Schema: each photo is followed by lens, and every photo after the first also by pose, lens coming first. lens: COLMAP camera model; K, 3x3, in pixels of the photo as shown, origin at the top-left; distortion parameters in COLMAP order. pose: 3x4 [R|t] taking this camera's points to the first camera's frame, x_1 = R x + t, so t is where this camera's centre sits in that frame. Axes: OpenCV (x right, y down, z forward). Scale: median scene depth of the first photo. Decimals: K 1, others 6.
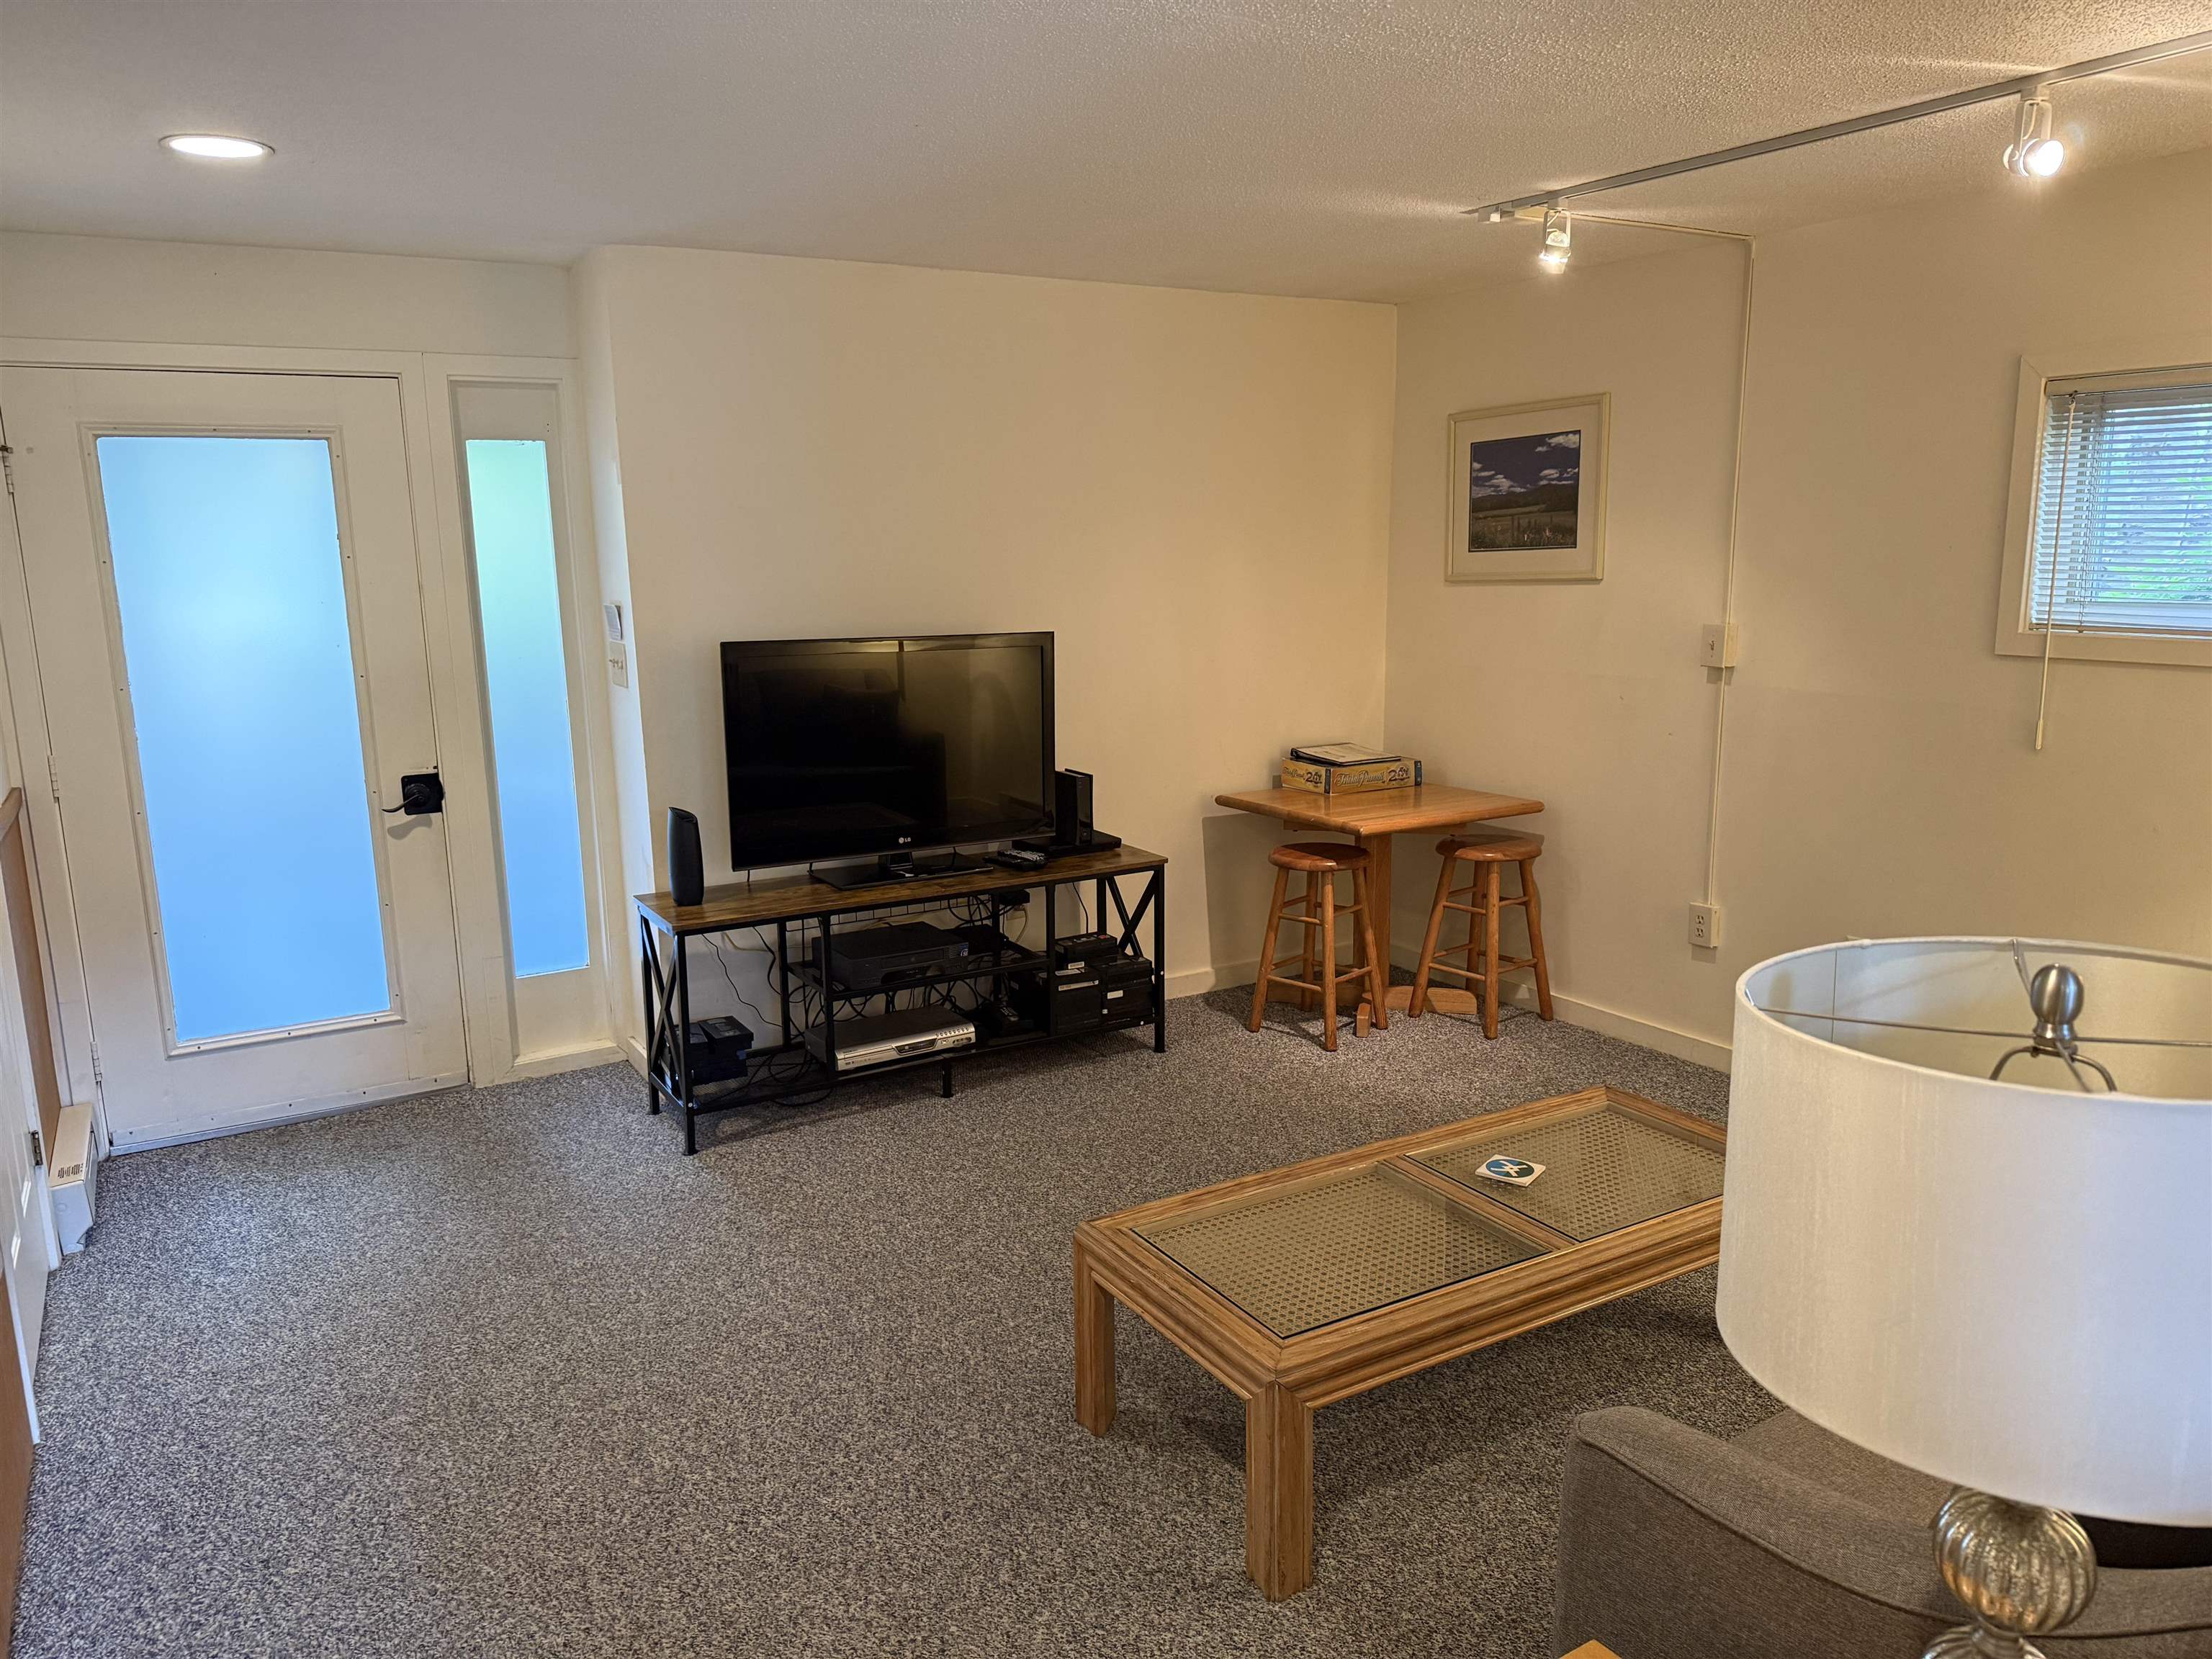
lens RADIAL K [[1544.5, 0, 1111.5], [0, 1544.5, 821.0], [0, 0, 1]] dist [0.072160, -0.084851]
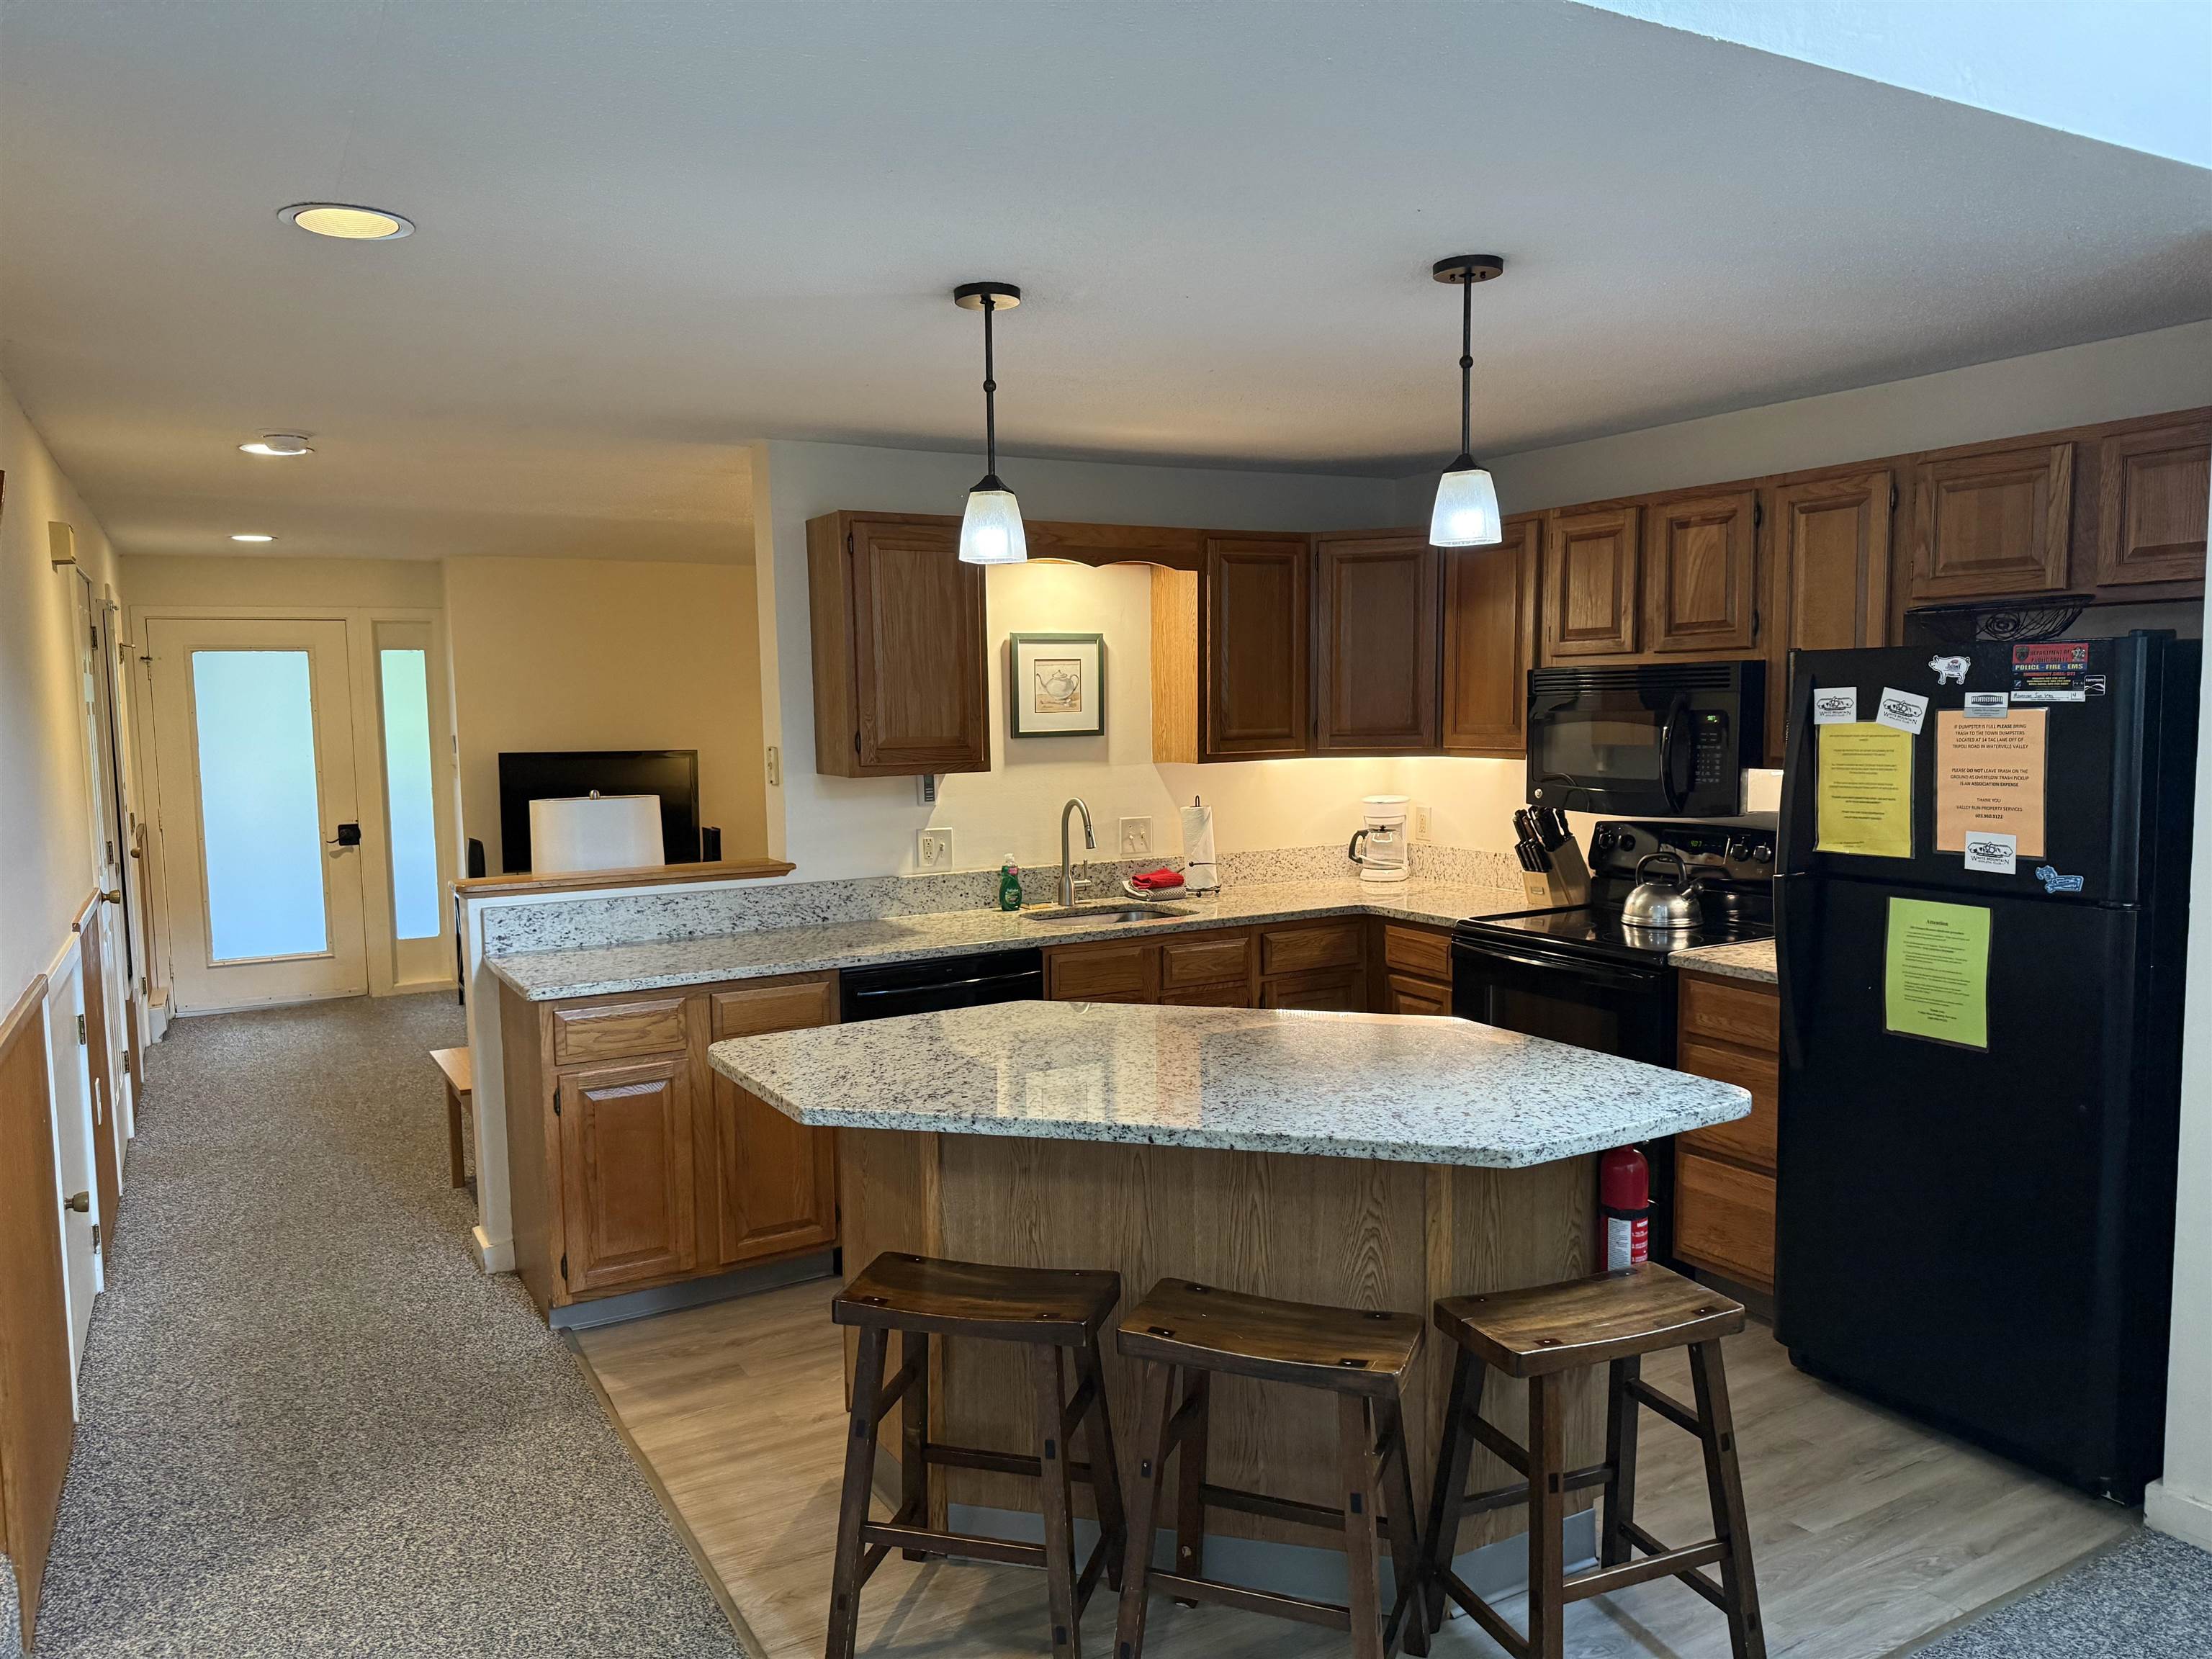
lens RADIAL K [[1544.5, 0, 1090.0], [0, 1544.5, 832.8], [0, 0, 1]] dist [0.072160, -0.084851]
pose [[0.999251, 0.006057, -0.038219, 0.540786], [-0.009671, 0.995421, -0.095094, 0.156320], [0.037468, 0.095392, 0.994734, -0.869072]]
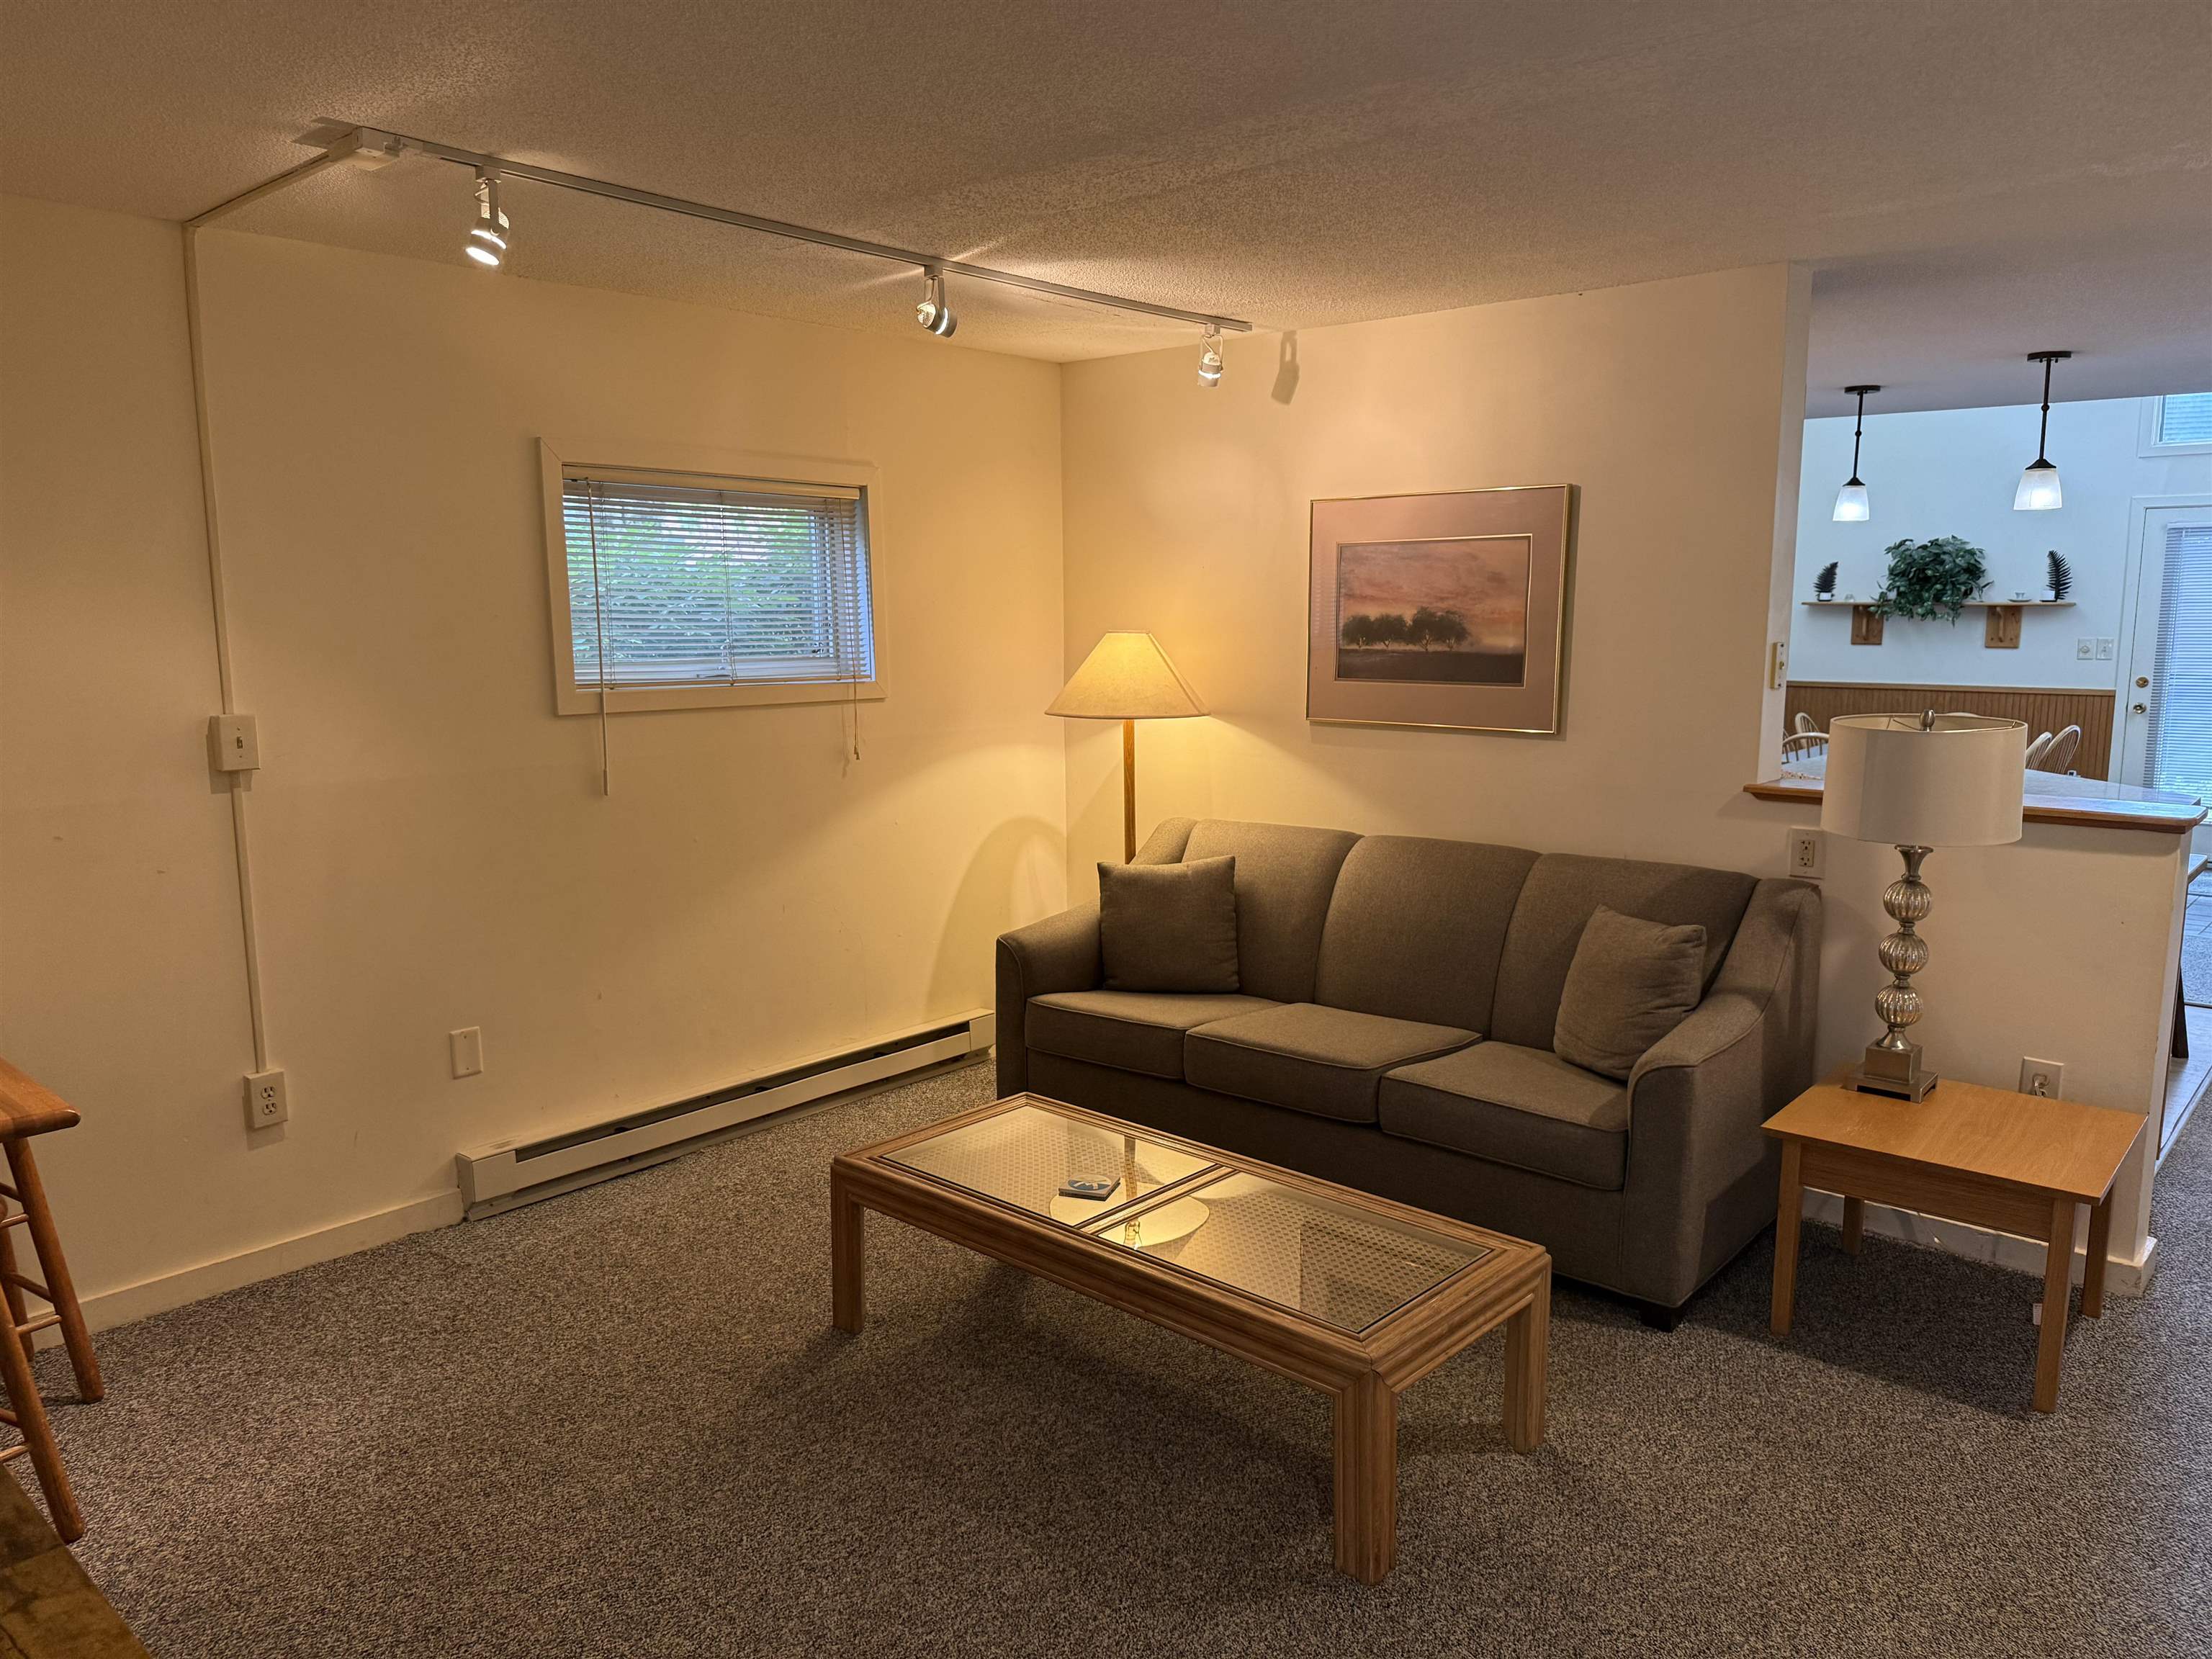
lens RADIAL K [[1544.5, 0, 1106.8], [0, 1544.5, 830.6], [0, 0, 1]] dist [0.072160, -0.084851]
pose [[-0.284867, -0.122502, 0.950707, -0.479513], [0.181206, 0.967036, 0.178902, -0.131262], [-0.941284, 0.223237, -0.253279, 0.802714]]
